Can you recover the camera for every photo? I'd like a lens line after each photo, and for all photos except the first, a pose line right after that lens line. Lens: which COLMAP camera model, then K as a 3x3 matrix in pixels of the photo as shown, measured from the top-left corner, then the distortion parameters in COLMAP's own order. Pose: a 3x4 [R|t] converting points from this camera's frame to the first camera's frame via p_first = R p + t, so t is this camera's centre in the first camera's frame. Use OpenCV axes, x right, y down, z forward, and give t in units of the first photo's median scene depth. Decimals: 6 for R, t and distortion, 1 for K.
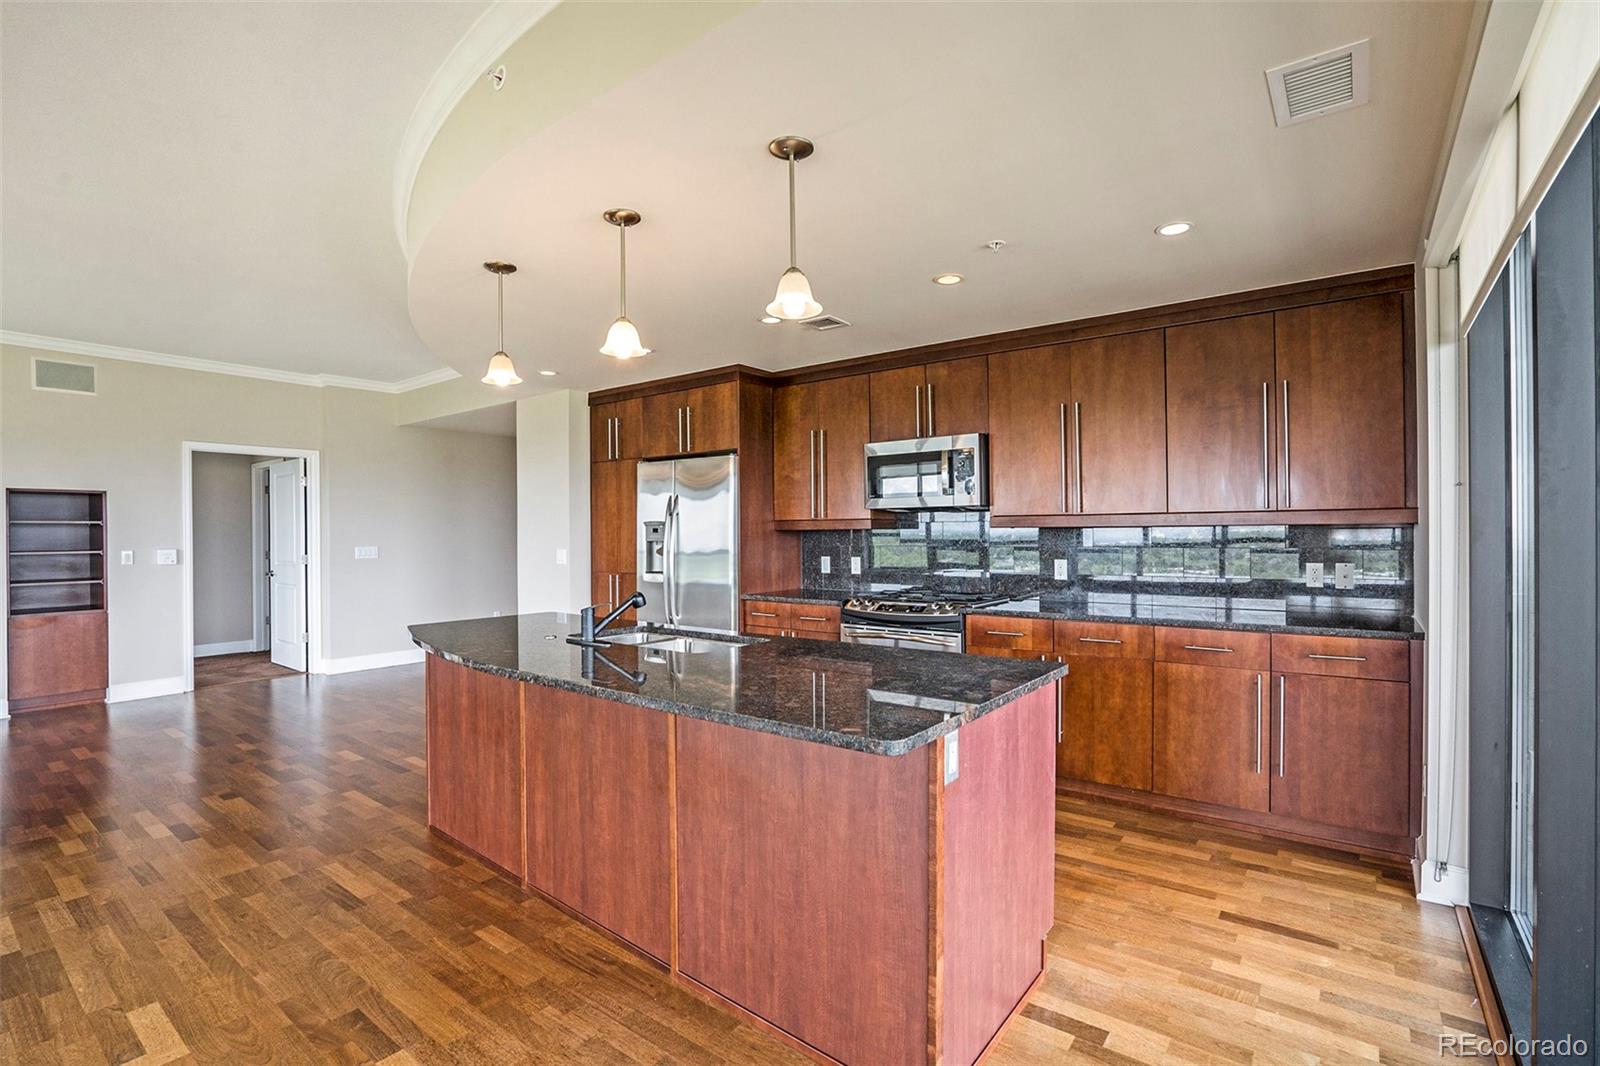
lens RADIAL K [[740.0, 0, 800.0], [0, 740.0, 533.0], [0, 0, 1]] dist [-0.001030, 0.000195]
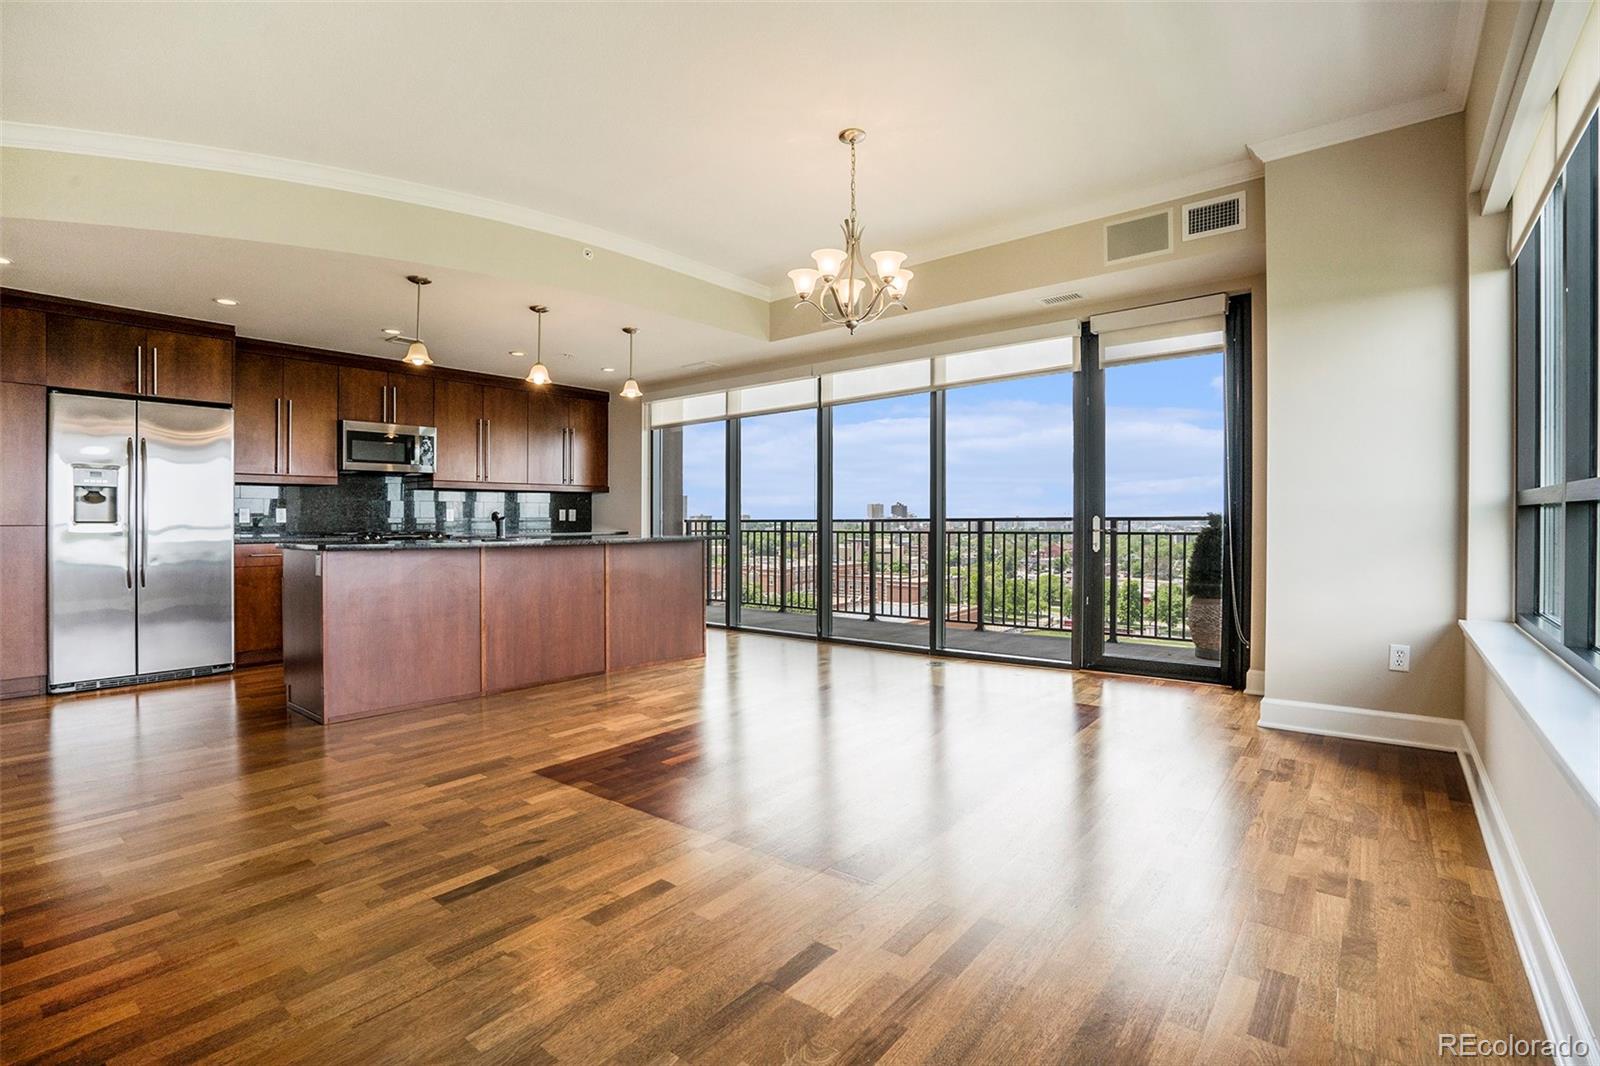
lens RADIAL K [[740.0, 0, 800.0], [0, 740.0, 533.0], [0, 0, 1]] dist [-0.001030, 0.000195]
pose [[0.012243, -0.011145, 0.999863, -2.105416], [0.002684, 0.999935, 0.011113, 0.119874], [-0.999921, 0.002547, 0.012272, 0.321094]]
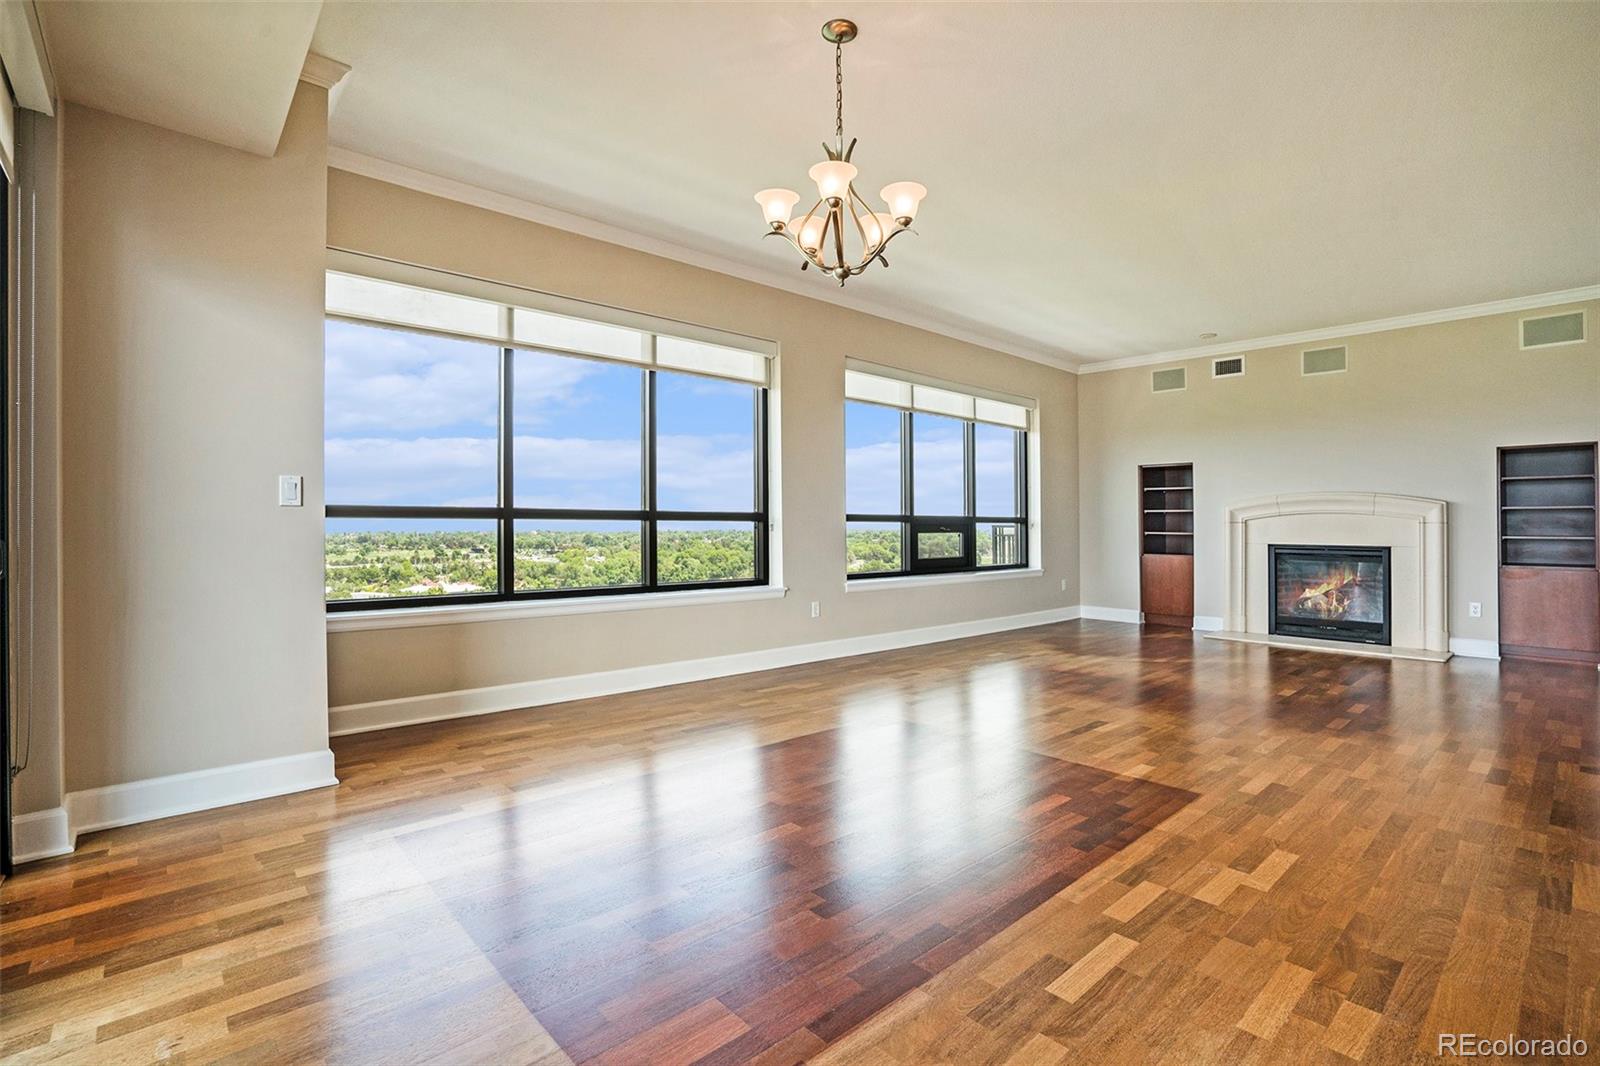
lens RADIAL K [[742.3, 0, 844.1], [0, 742.3, 543.8], [0, 0, 1]] dist [-0.002196, 0.000448]
pose [[-0.126243, 0.027347, -0.991622, 0.264751], [-0.002938, 0.999605, 0.027941, 0.106723], [0.991995, 0.006441, -0.126113, 0.369921]]
